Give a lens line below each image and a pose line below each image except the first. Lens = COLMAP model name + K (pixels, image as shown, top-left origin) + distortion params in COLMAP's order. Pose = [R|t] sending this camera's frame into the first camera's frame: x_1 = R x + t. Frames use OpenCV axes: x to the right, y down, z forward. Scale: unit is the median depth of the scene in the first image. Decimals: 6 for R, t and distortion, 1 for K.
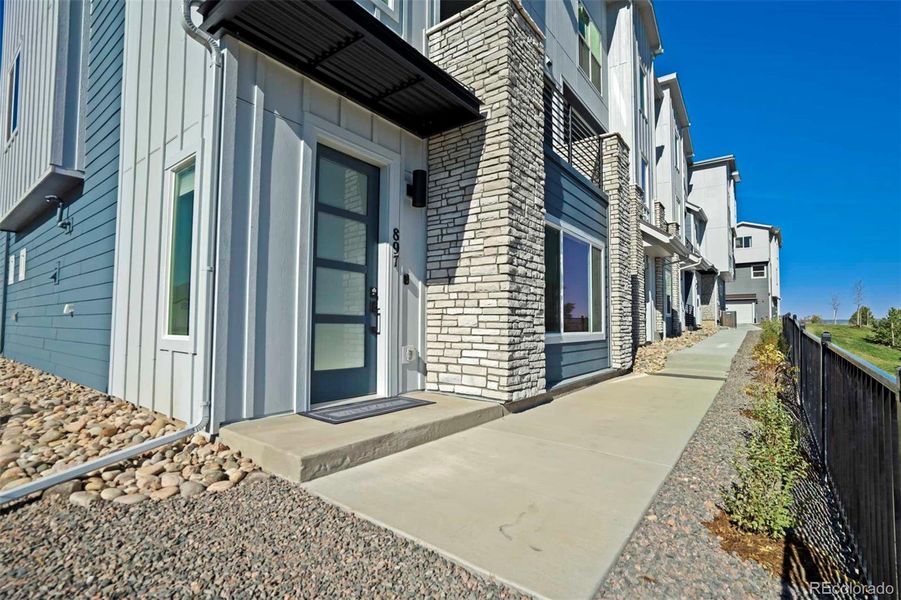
lens RADIAL K [[428.6, 0, 446.8], [0, 428.6, 305.1], [0, 0, 1]] dist [-0.005087, 0.000798]
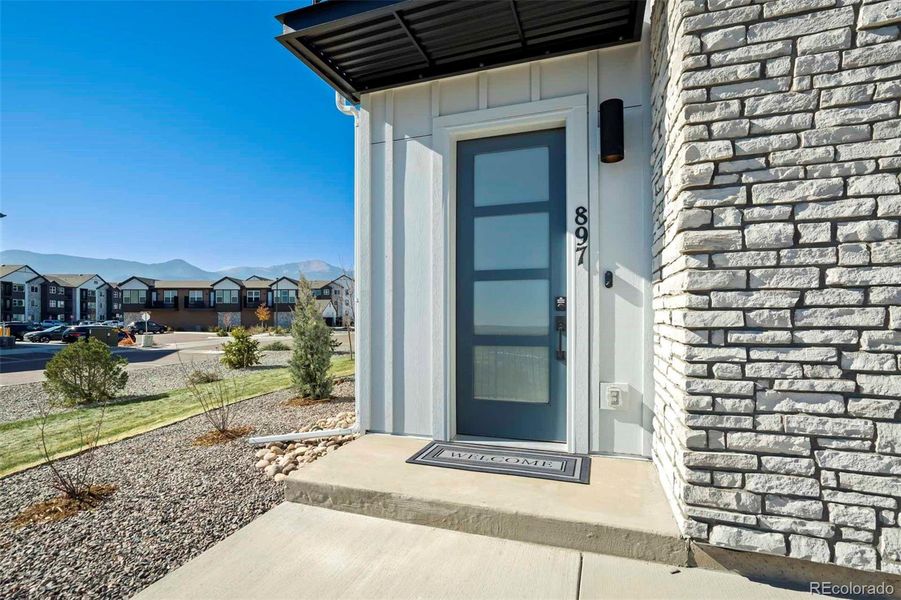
lens RADIAL K [[428.6, 0, 448.8], [0, 428.6, 315.1], [0, 0, 1]] dist [-0.005087, 0.000798]
pose [[0.314421, -0.015048, -0.949164, 0.470522], [0.053613, 0.998560, 0.001929, -0.021961], [0.947768, -0.051494, 0.314775, 0.604908]]
